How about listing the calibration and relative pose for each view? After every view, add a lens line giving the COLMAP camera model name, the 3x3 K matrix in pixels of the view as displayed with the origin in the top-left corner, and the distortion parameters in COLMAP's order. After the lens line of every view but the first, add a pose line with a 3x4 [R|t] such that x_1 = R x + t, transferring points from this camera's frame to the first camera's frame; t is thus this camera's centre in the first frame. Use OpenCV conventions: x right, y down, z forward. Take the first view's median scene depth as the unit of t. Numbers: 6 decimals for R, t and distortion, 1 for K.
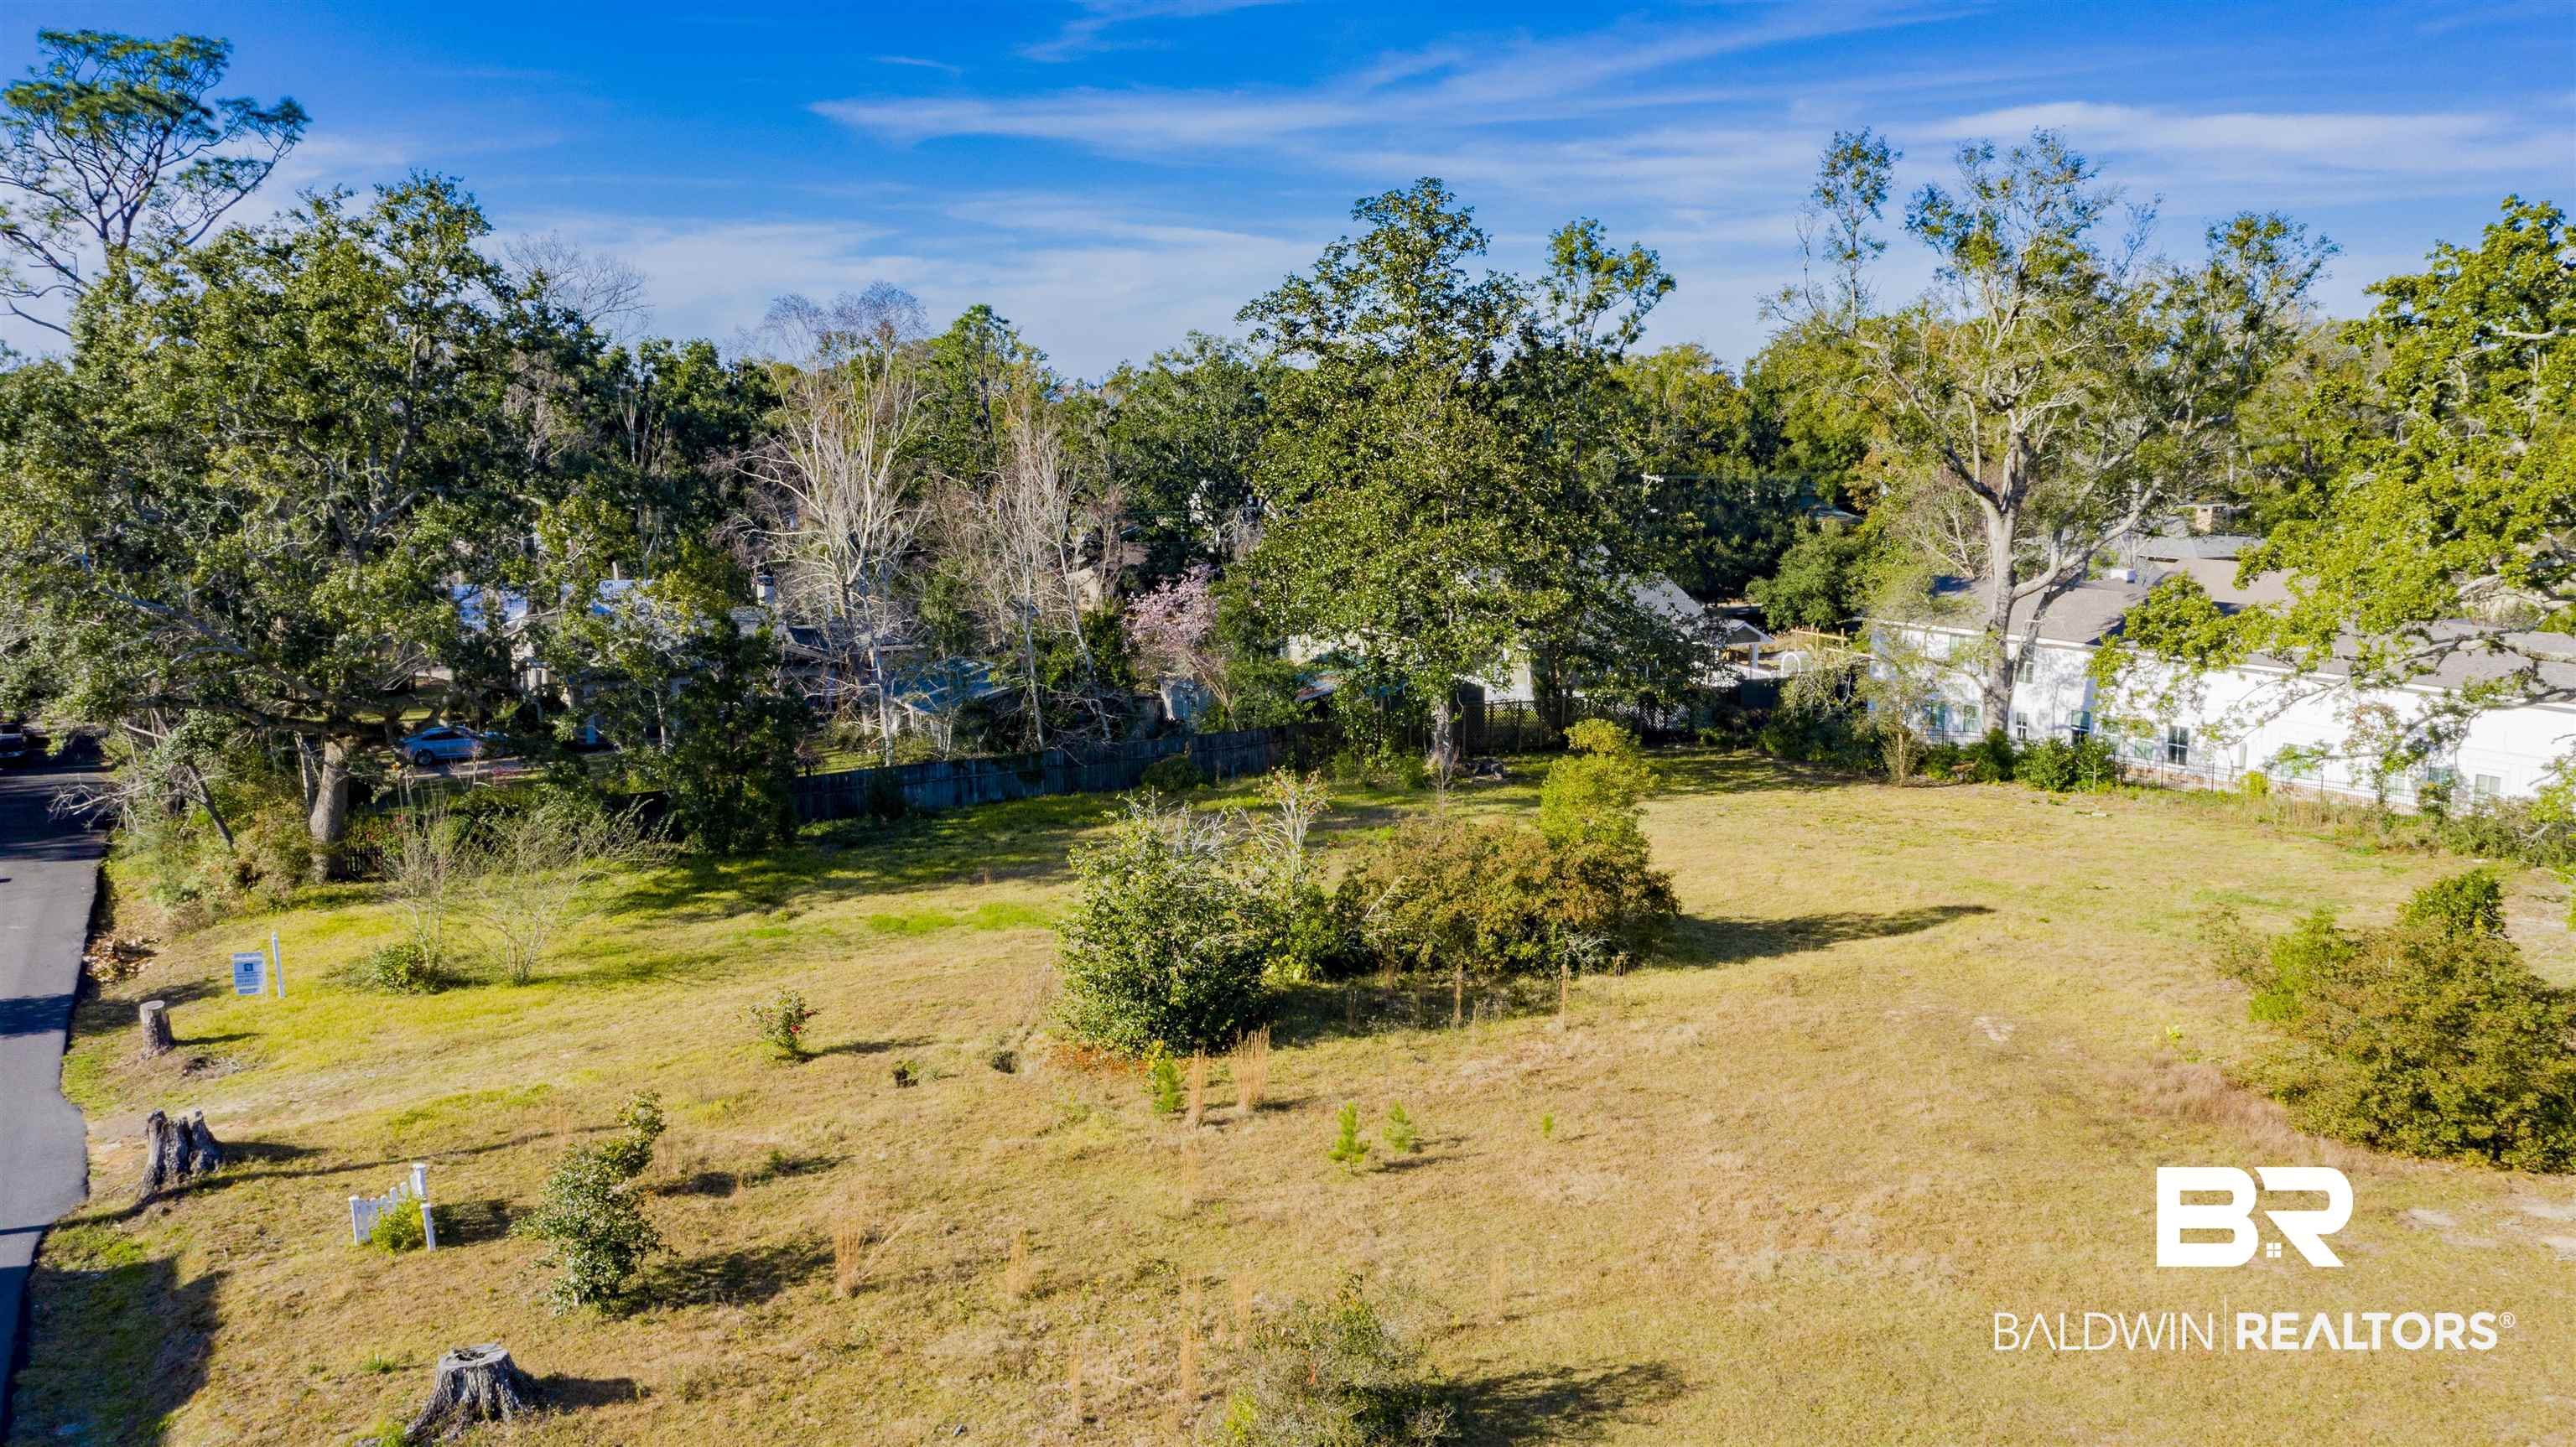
lens RADIAL K [[2053.9, 0, 1285.9], [0, 2053.9, 721.9], [0, 0, 1]] dist [0.001466, 0.045830]
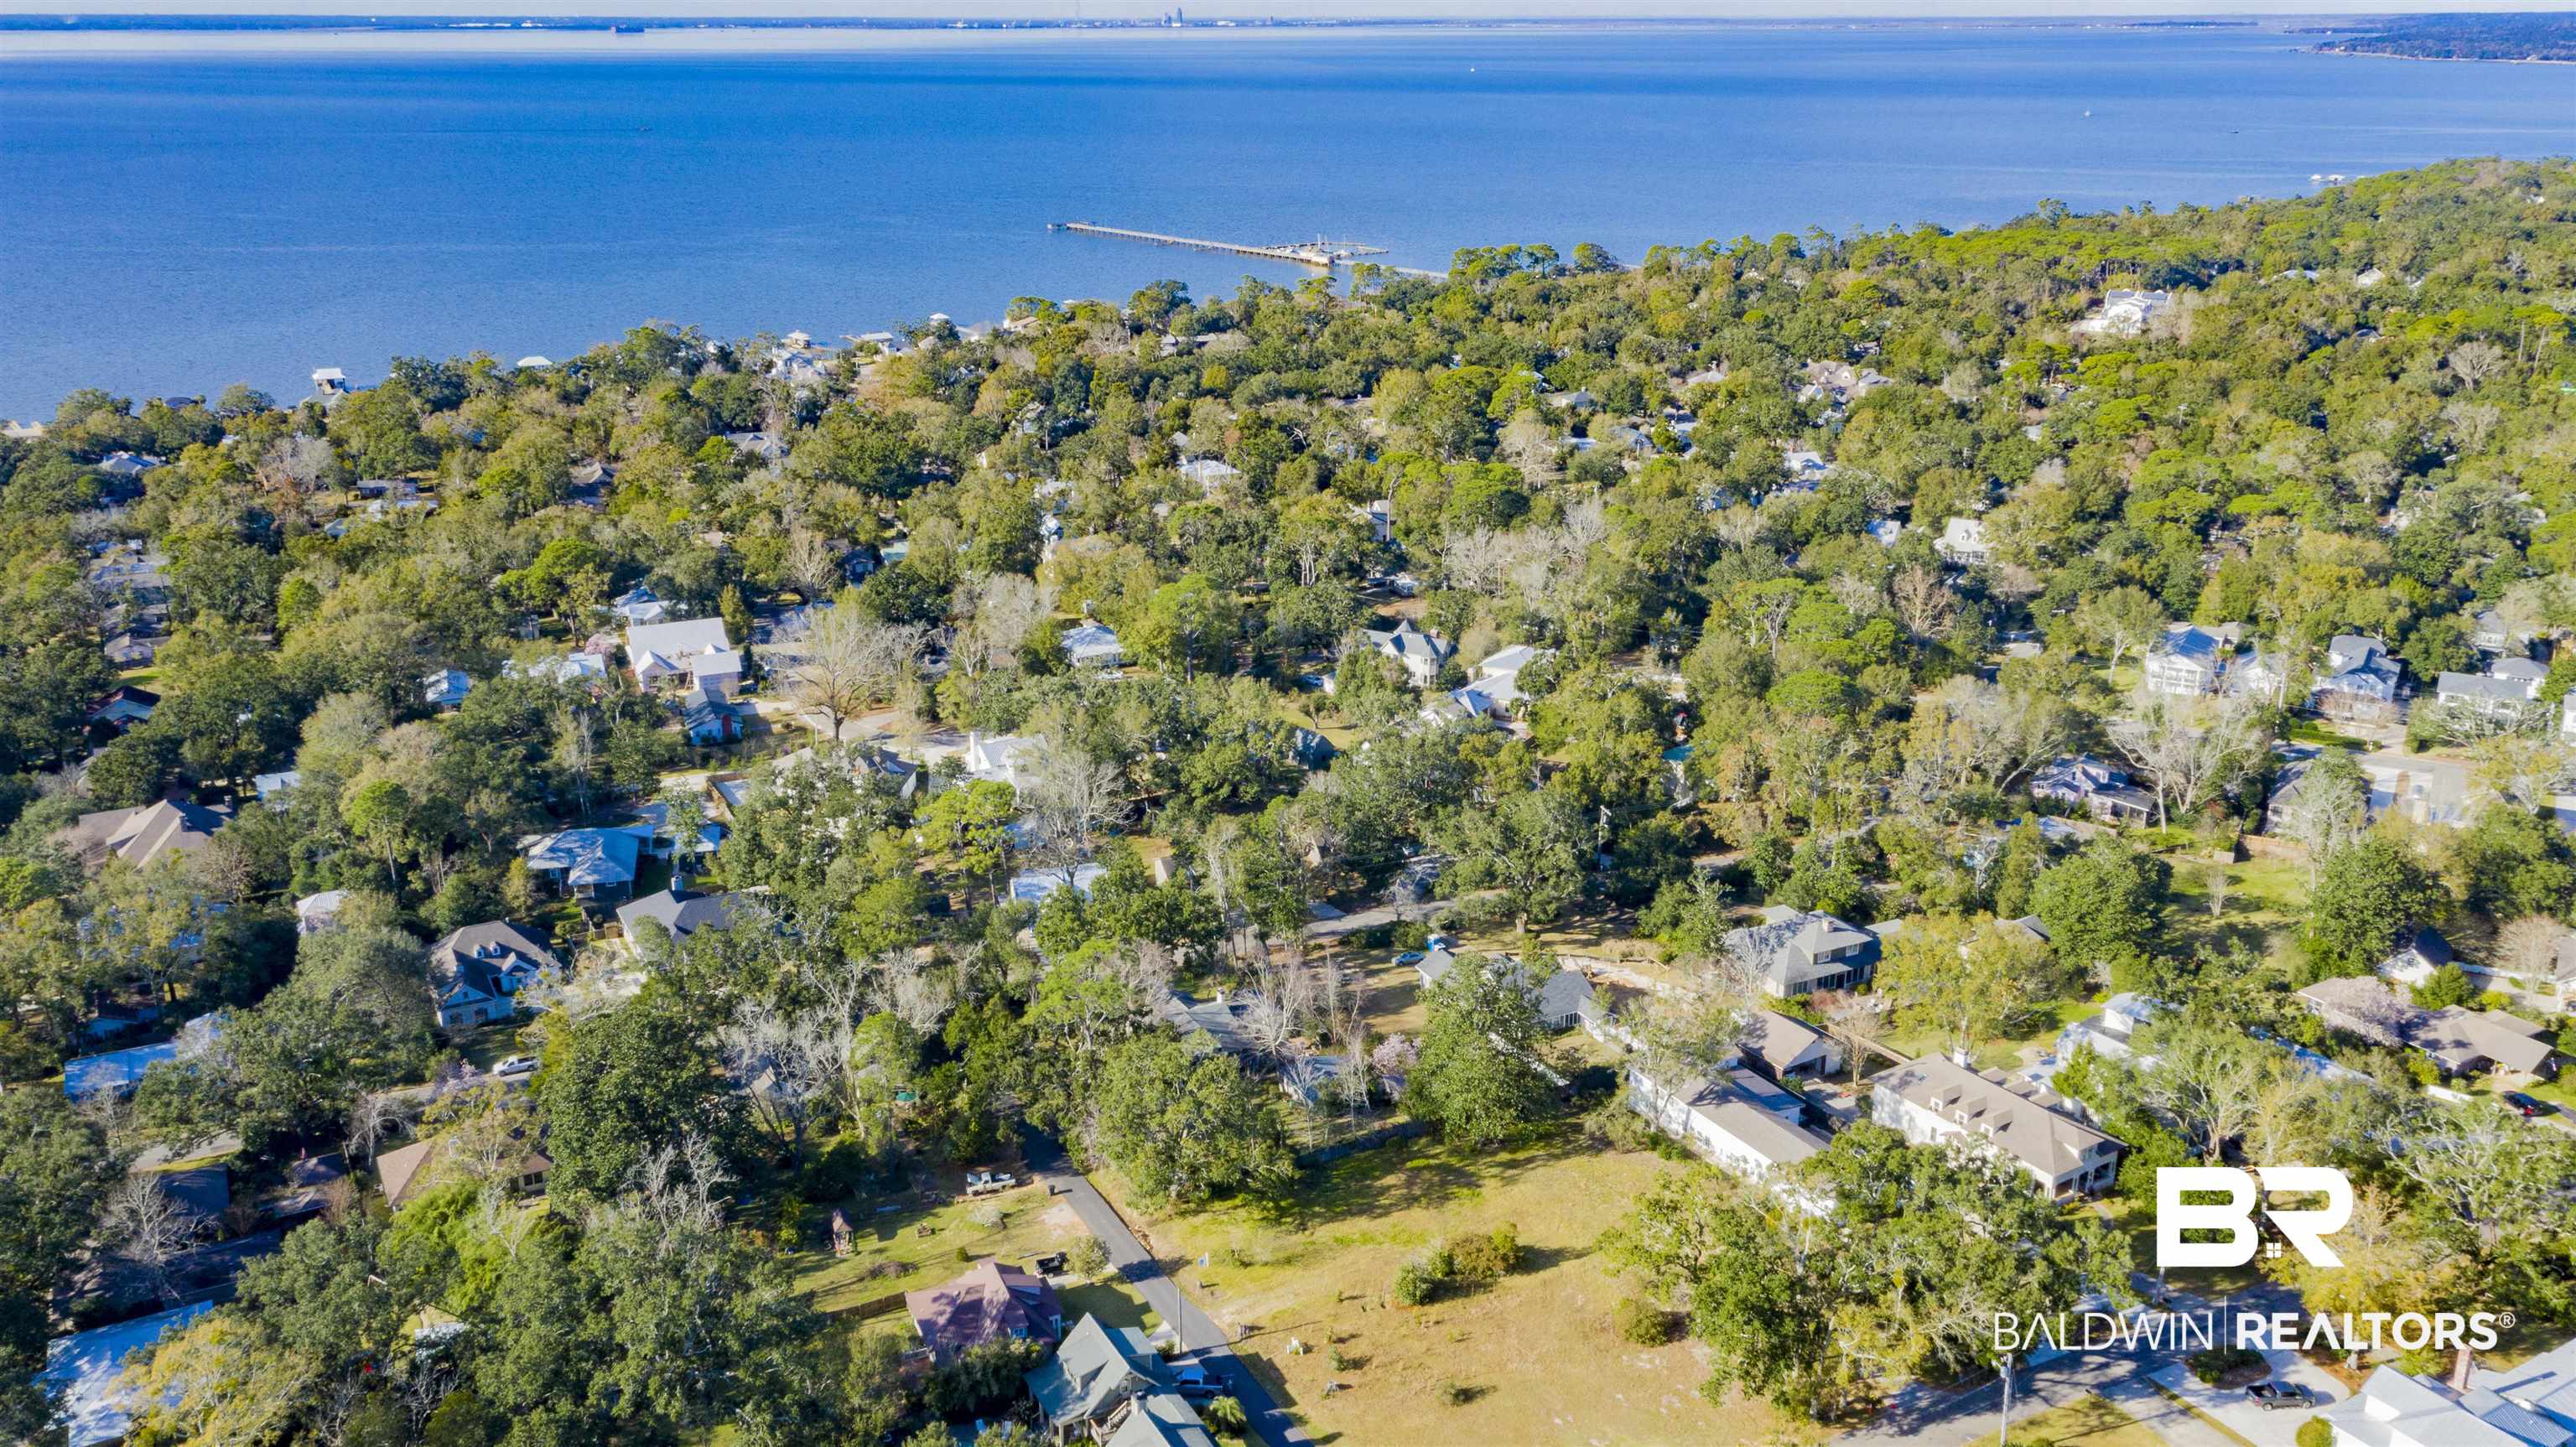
lens RADIAL K [[2135.1, 0, 1297.6], [0, 2135.1, 712.6], [0, 0, 1]] dist [0.007467, 0.047559]
pose [[0.999236, 0.008726, -0.038082, -0.088278], [-0.002662, 0.987679, 0.156471, -1.169546], [0.038979, -0.156250, 0.986948, -2.217200]]
